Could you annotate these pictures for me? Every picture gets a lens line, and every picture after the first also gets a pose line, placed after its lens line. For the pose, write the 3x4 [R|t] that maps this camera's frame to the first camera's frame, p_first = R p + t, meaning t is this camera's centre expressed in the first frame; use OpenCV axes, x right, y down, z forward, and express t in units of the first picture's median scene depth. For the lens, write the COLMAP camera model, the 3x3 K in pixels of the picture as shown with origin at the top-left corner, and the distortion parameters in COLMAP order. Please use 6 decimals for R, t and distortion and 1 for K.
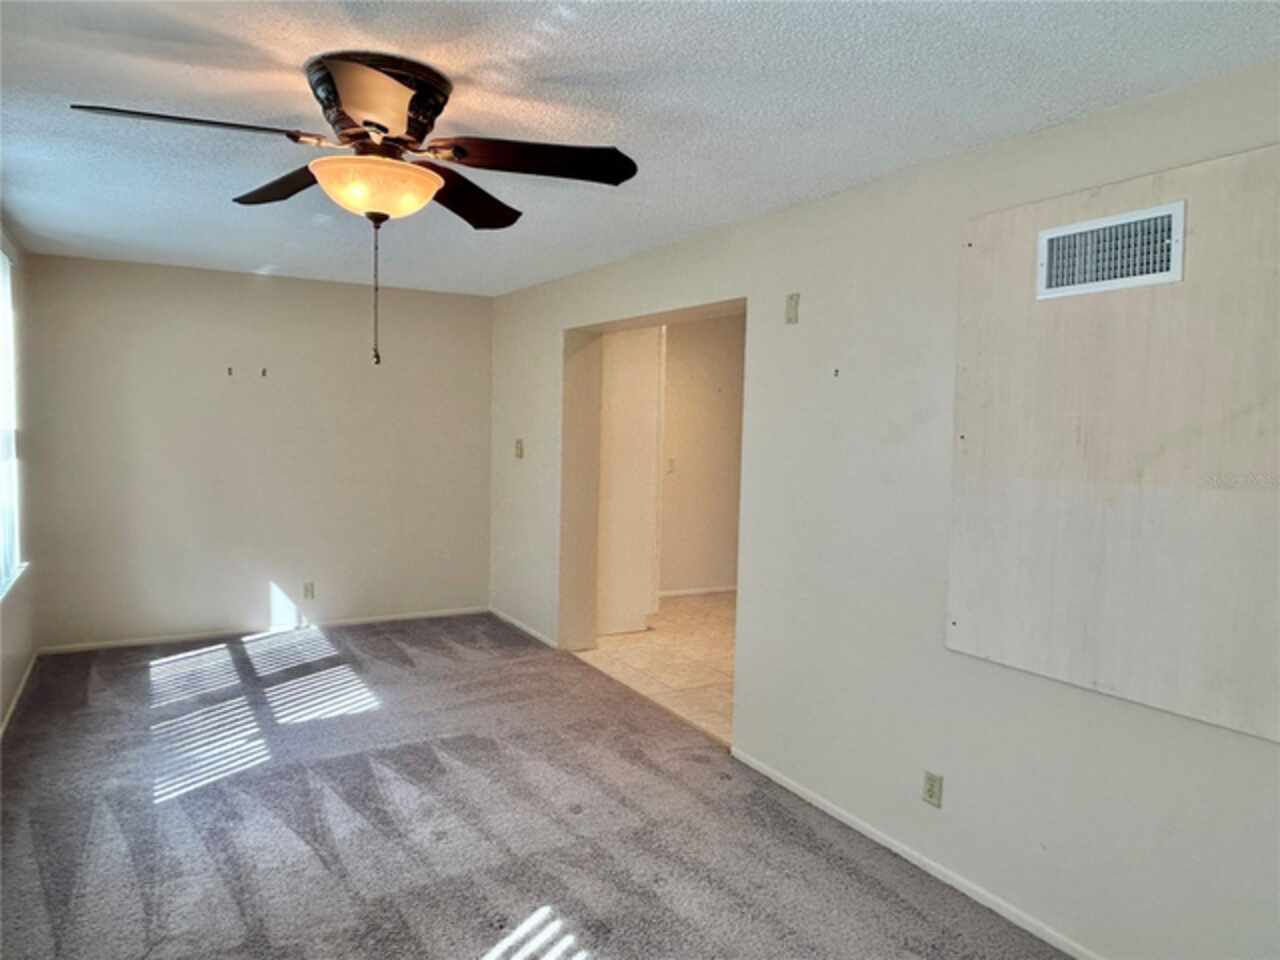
lens RADIAL K [[867.7, 0, 639.5], [0, 867.7, 474.7], [0, 0, 1]] dist [-0.002861, 0.010717]
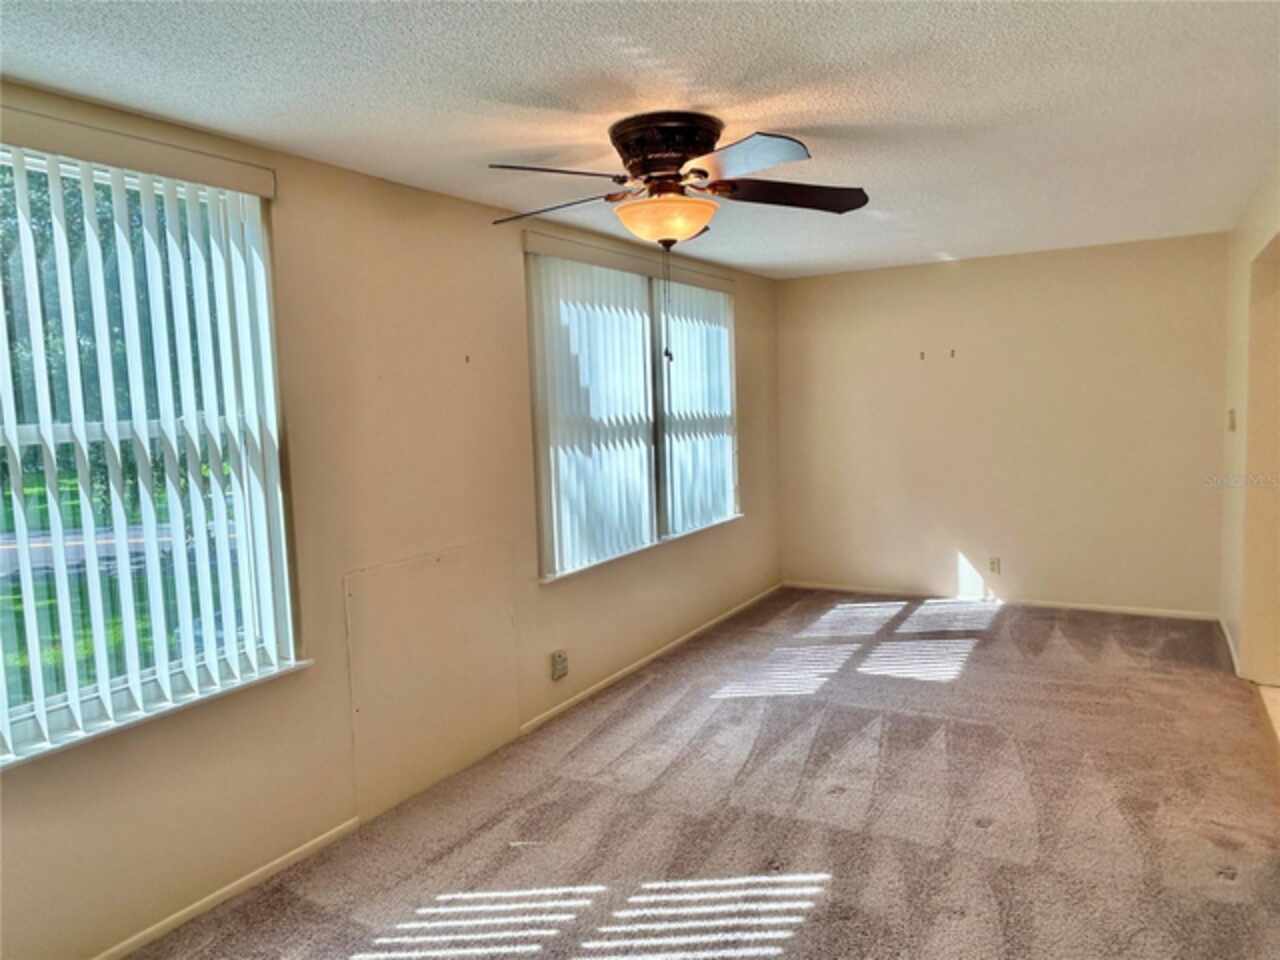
lens RADIAL K [[871.6, 0, 640.0], [0, 871.6, 480.0], [0, 0, 1]] dist [0.022282, -0.001563]
pose [[0.505611, 0.036869, -0.861973, 0.472306], [-0.005884, 0.999211, 0.039288, -0.005829], [0.862741, -0.014793, 0.505429, 0.208904]]
